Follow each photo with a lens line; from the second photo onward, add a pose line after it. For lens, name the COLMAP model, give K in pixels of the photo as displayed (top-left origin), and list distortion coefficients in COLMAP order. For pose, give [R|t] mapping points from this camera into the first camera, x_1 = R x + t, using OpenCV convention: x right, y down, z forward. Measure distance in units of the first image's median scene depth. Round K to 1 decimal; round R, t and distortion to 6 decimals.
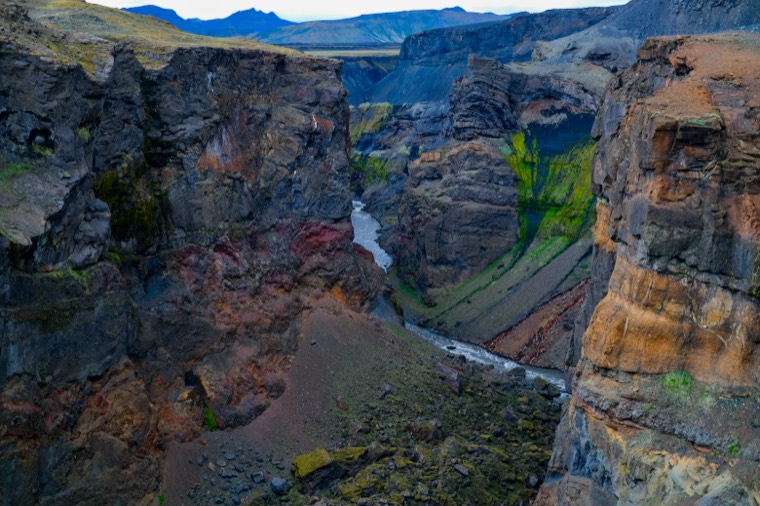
lens RADIAL K [[1181.1, 0, 379.8], [0, 1181.1, 252.8], [0, 0, 1]] dist [-0.023093, 0.000000]
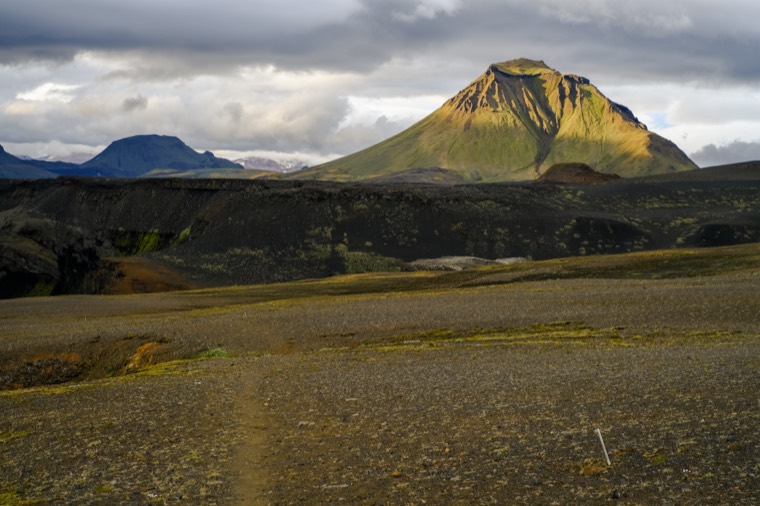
lens RADIAL K [[1181.1, 0, 379.9], [0, 1181.1, 253.3], [0, 0, 1]] dist [-0.023093, 0.000000]
pose [[0.867183, 0.008376, 0.497920, -0.158764], [0.049180, 0.993531, -0.102364, 0.028463], [-0.495556, 0.113256, 0.861161, -0.450857]]
